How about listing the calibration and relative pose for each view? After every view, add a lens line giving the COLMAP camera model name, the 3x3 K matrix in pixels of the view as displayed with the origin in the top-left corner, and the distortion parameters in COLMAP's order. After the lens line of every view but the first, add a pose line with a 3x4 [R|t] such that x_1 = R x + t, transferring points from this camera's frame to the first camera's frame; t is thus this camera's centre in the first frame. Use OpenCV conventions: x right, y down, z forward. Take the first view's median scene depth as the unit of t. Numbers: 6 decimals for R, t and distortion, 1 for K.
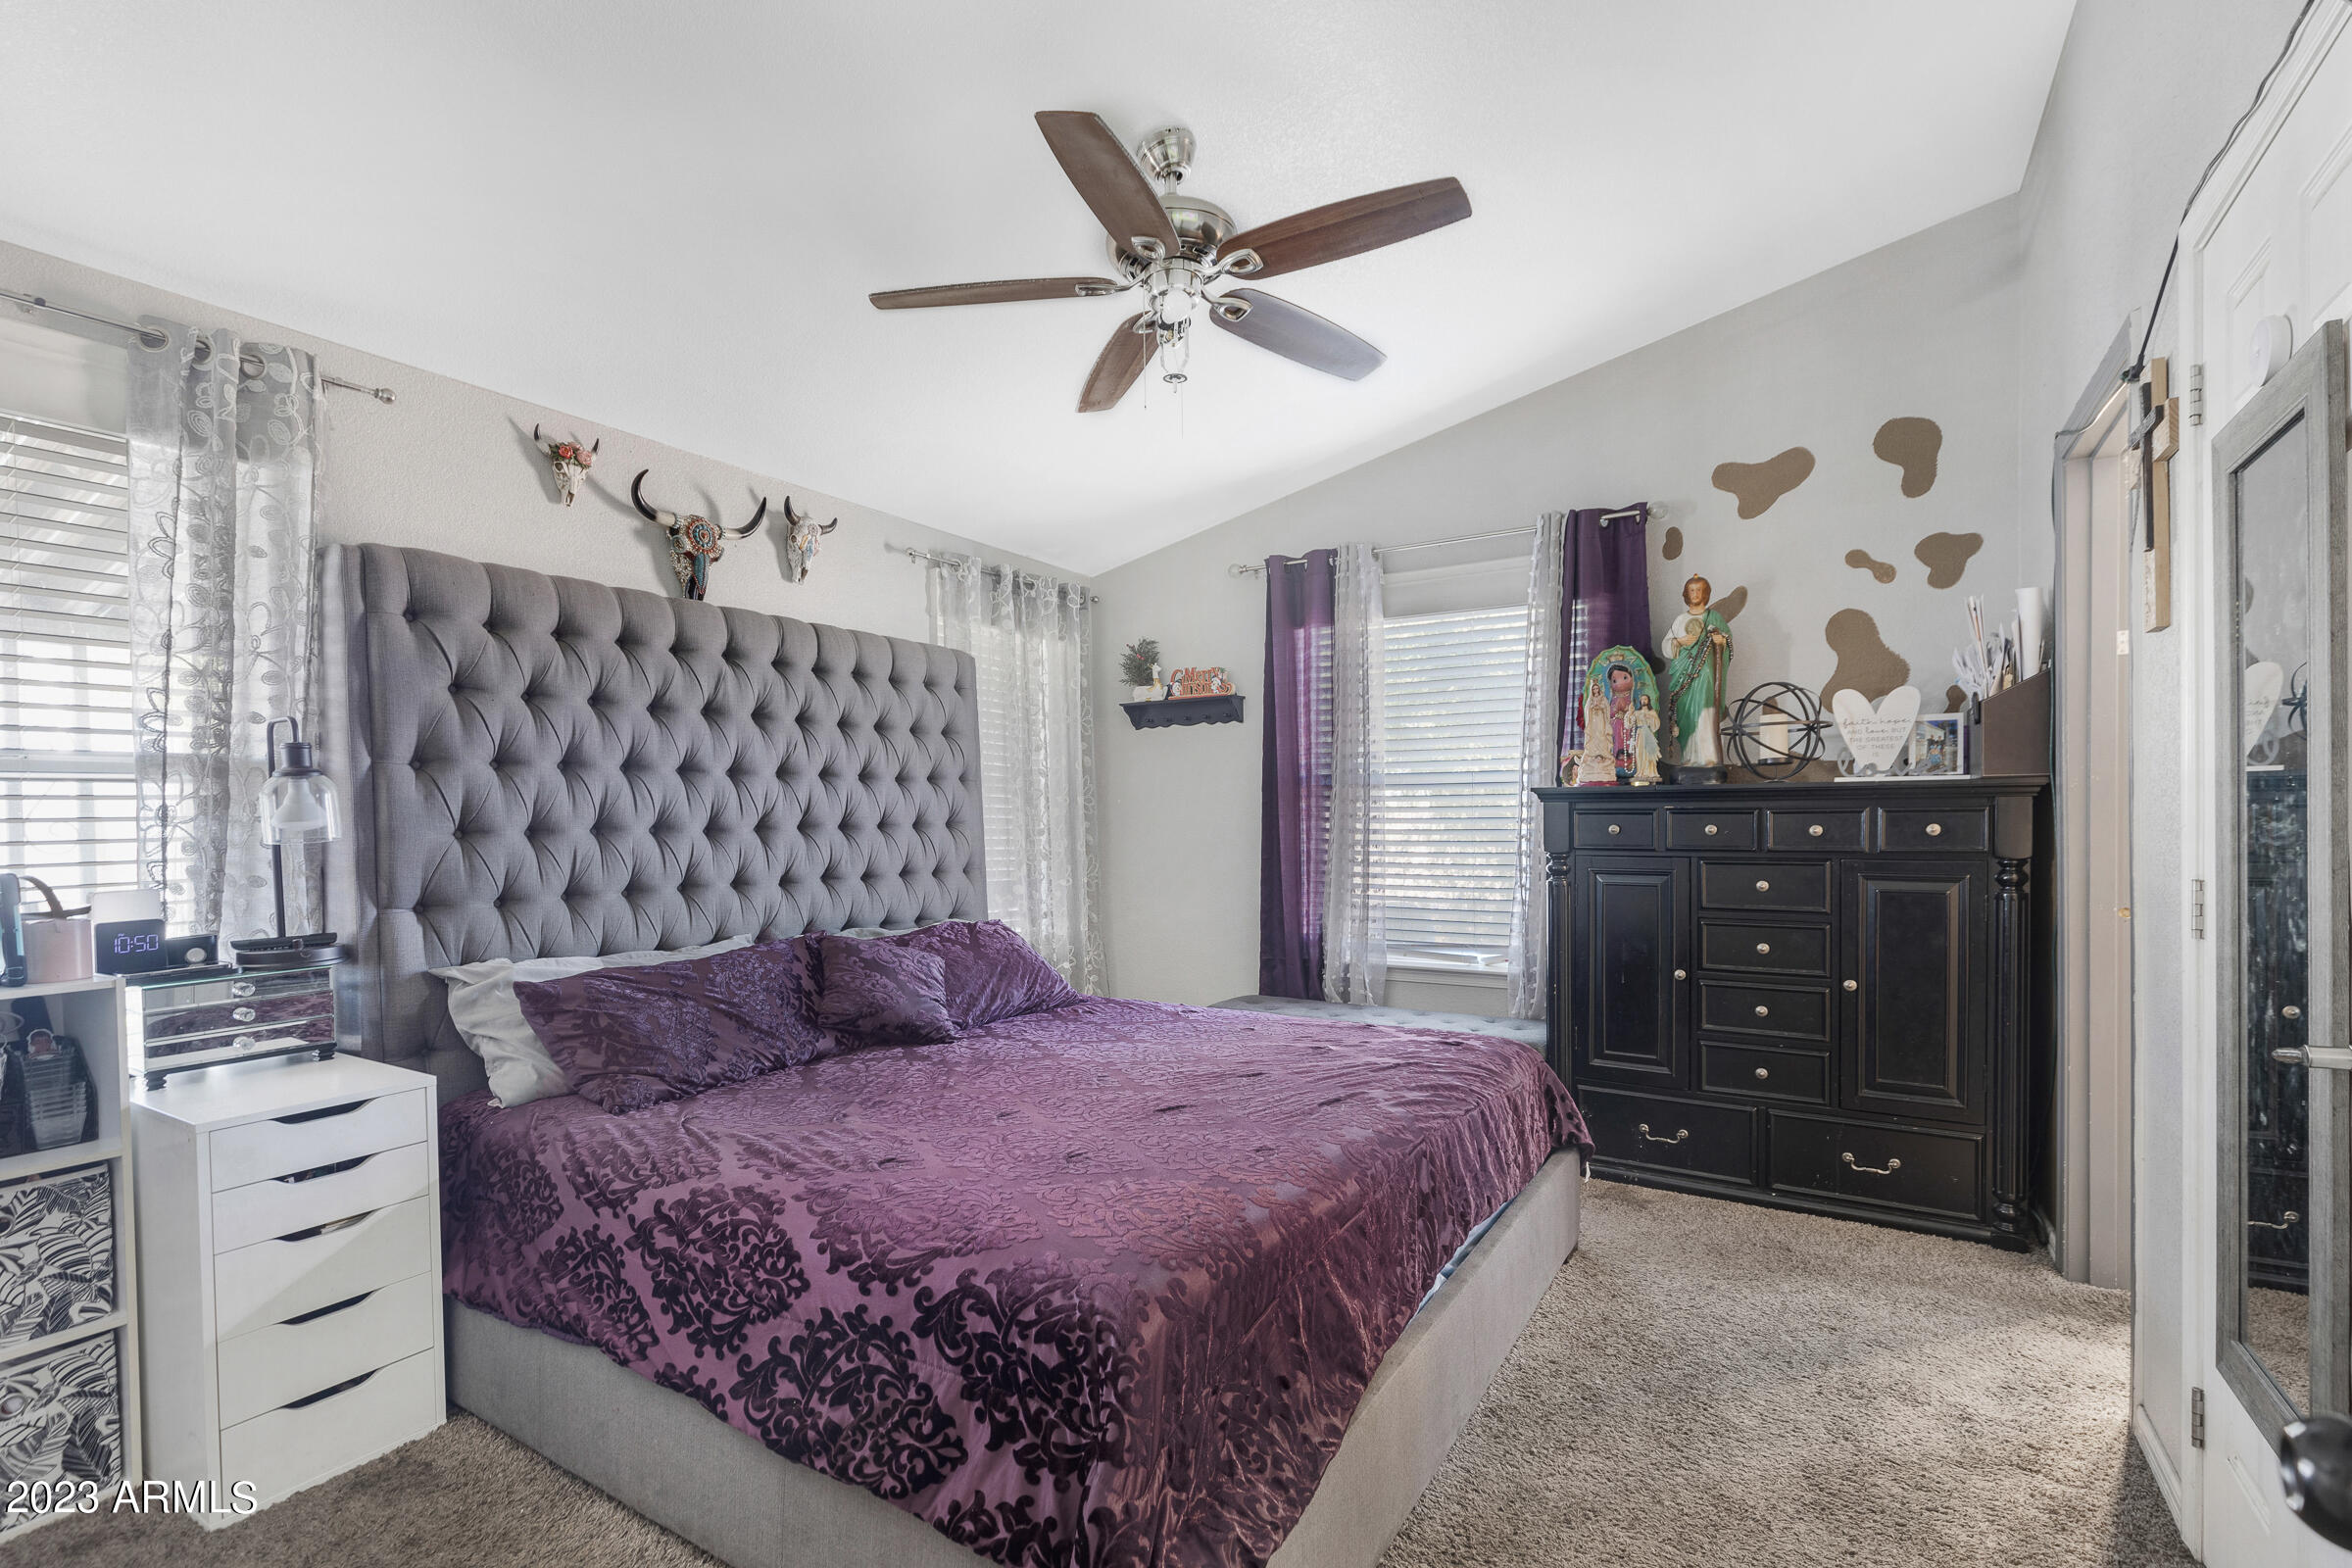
lens RADIAL K [[1095.0, 0, 1176.0], [0, 1095.0, 784.0], [0, 0, 1]] dist [-0.000757, -0.000072]
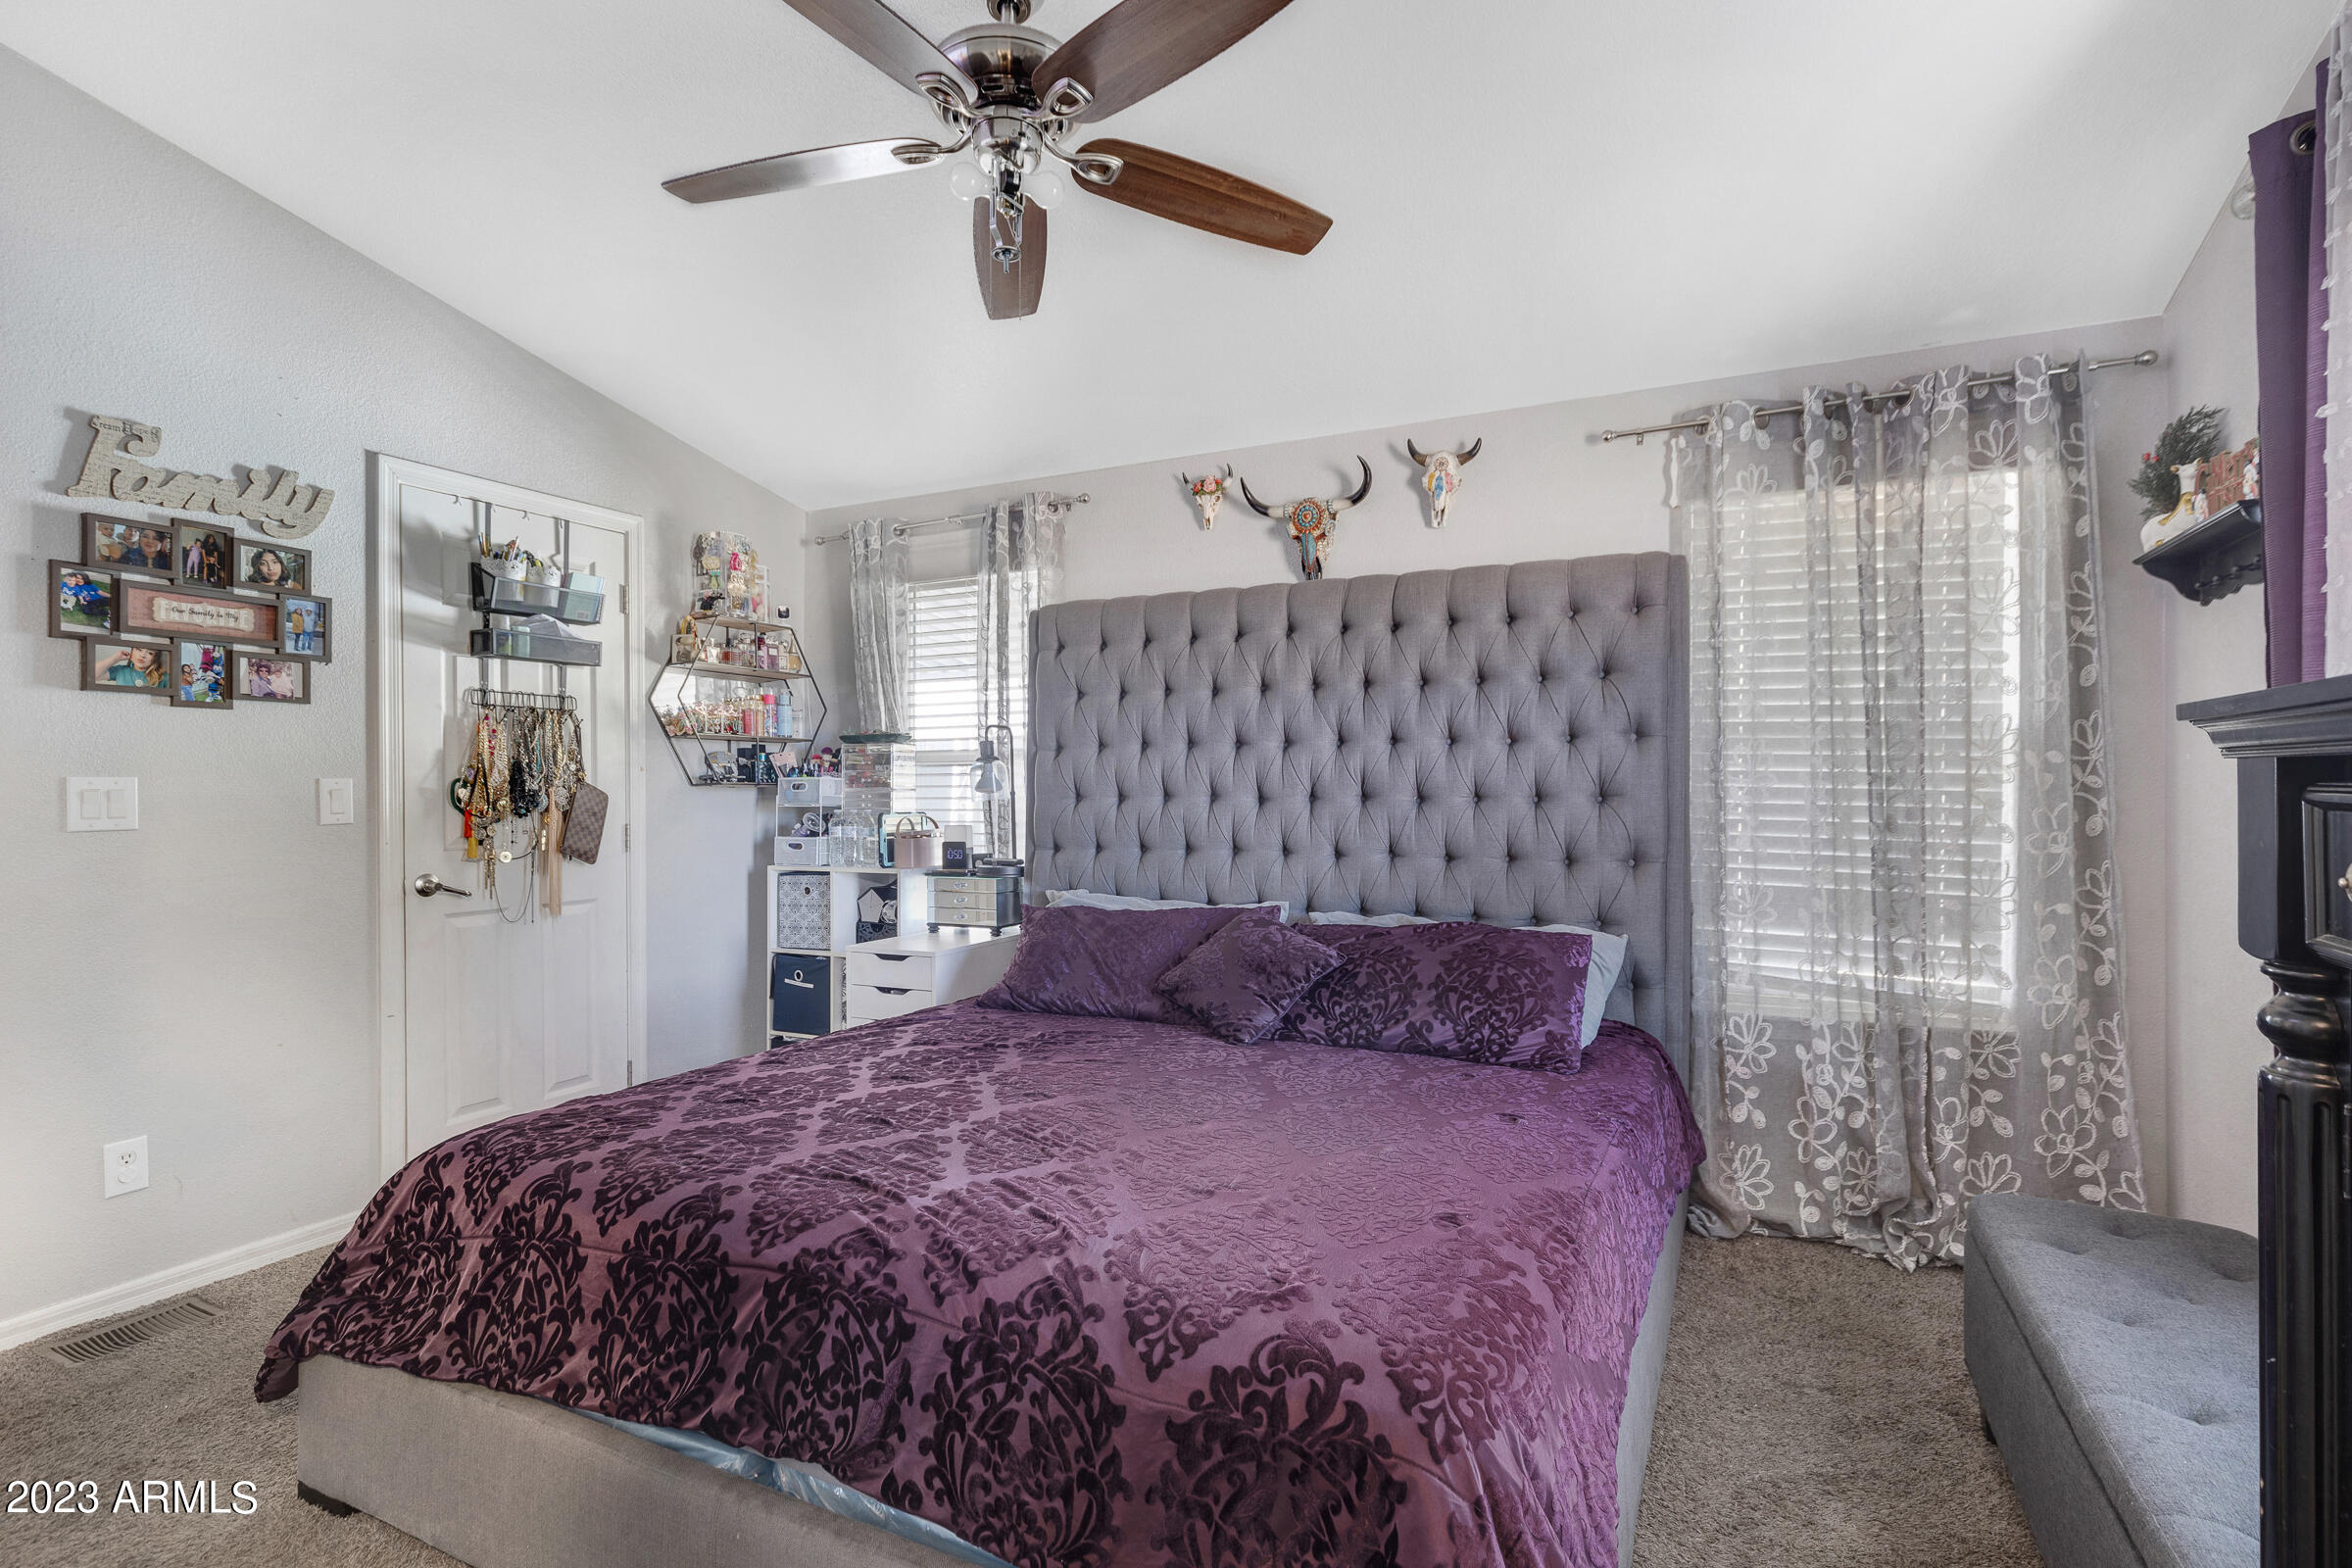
lens RADIAL K [[1095.0, 0, 1176.0], [0, 1095.0, 784.0], [0, 0, 1]] dist [-0.000757, -0.000072]
pose [[0.107464, -0.005667, -0.994193, 0.546374], [0.028427, 0.999592, -0.002625, 0.025550], [0.993802, -0.027979, 0.107581, 0.702799]]
